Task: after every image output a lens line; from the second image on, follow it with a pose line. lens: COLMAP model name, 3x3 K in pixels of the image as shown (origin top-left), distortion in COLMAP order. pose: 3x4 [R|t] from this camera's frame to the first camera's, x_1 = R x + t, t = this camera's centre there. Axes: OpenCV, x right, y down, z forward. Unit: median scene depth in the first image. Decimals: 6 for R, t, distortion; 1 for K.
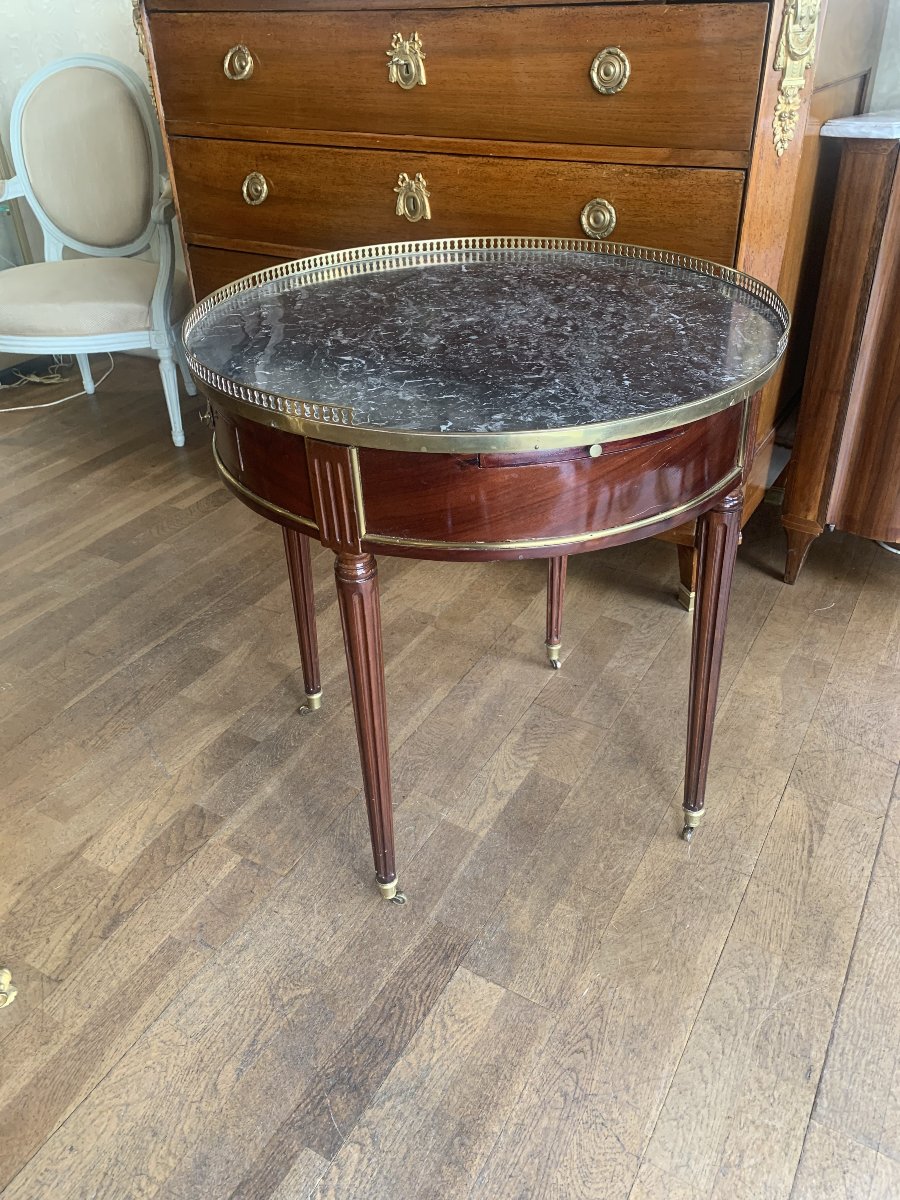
lens RADIAL K [[920.1, 0, 449.0], [0, 920.1, 595.1], [0, 0, 1]] dist [0.006525, -0.003588]
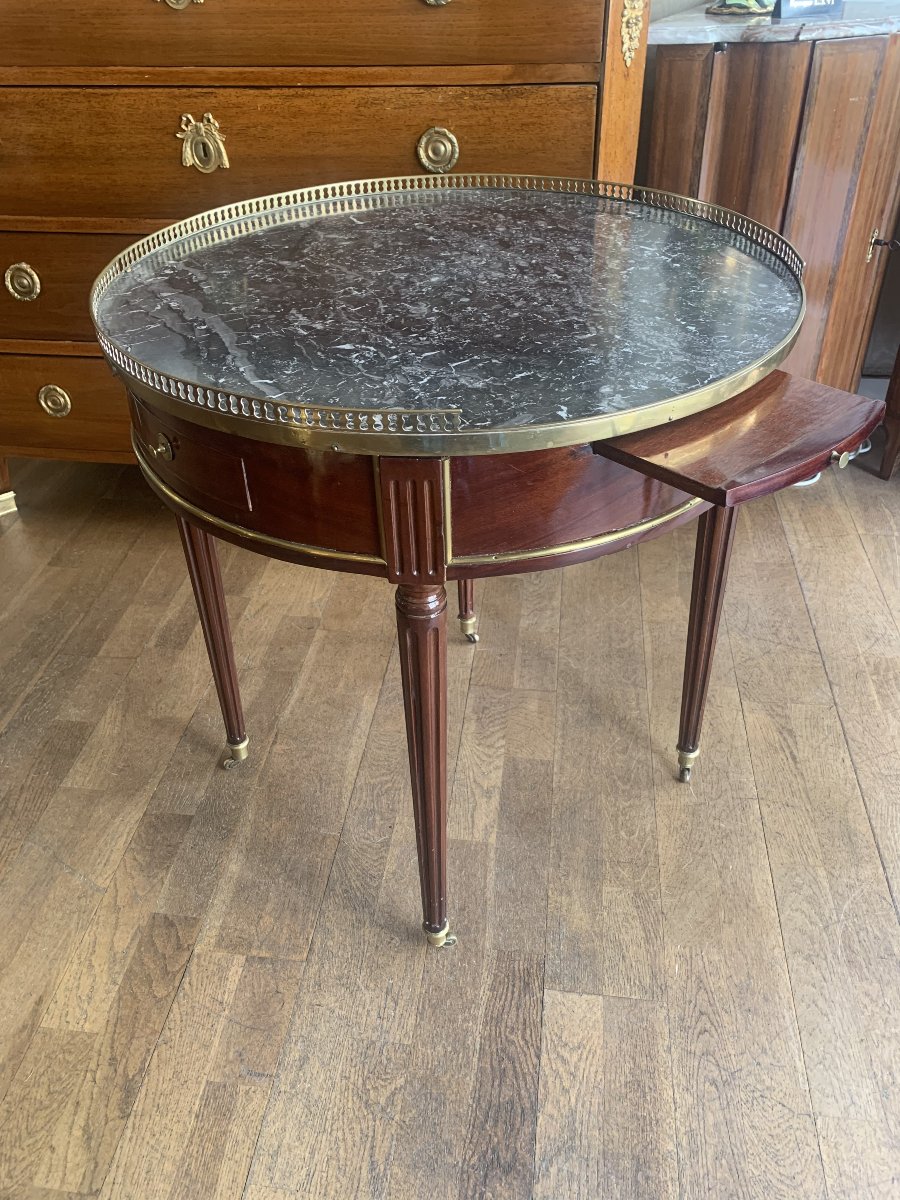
lens RADIAL K [[920.1, 0, 451.5], [0, 920.1, 601.4], [0, 0, 1]] dist [0.006525, -0.003588]
pose [[0.921936, -0.232603, 0.309726, -0.239178], [0.212633, 0.972280, 0.097253, -0.073664], [-0.323762, -0.023803, 0.945839, 0.152110]]
